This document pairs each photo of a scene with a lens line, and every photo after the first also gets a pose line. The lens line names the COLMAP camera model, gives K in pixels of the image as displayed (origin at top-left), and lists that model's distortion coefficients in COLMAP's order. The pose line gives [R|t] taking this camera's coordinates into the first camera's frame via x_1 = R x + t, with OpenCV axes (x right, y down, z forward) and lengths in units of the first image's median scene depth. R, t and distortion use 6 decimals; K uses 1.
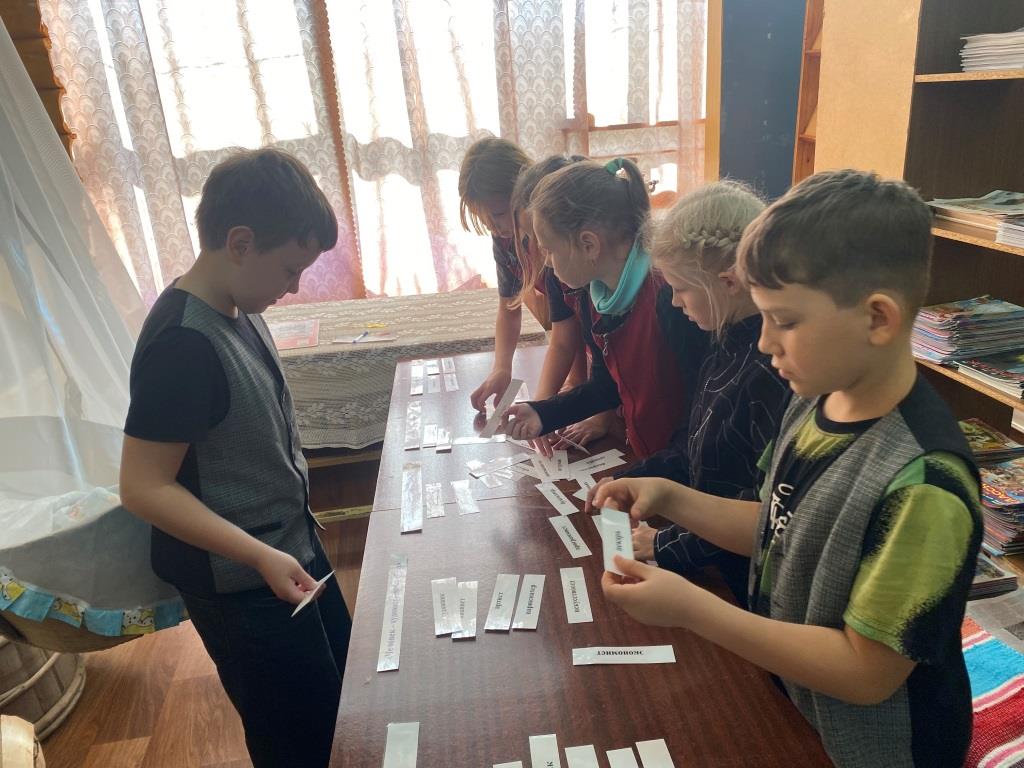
lens RADIAL K [[782.9, 0, 512.0], [0, 782.9, 384.0], [0, 0, 1]] dist [0.074880, -0.039286]
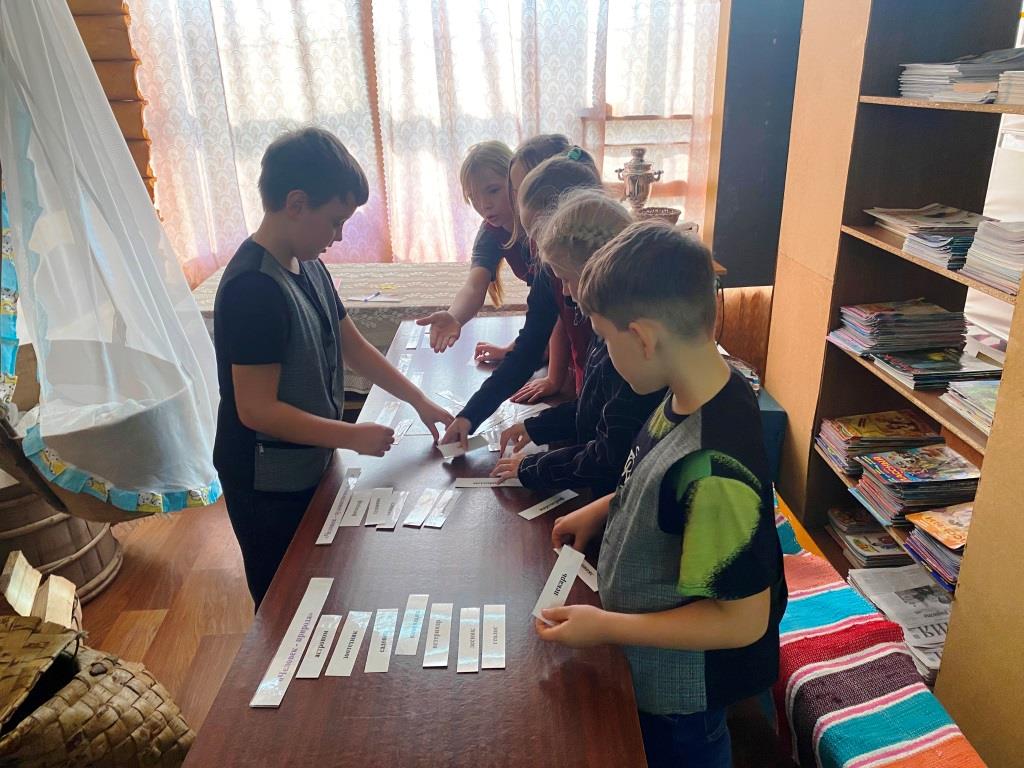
lens RADIAL K [[782.9, 0, 512.0], [0, 782.9, 384.0], [0, 0, 1]] dist [0.074880, -0.039286]
pose [[0.993772, 0.079551, -0.078033, 0.089535], [-0.076609, 0.996259, 0.039998, 0.004692], [0.080923, -0.033771, 0.996148, -0.102519]]
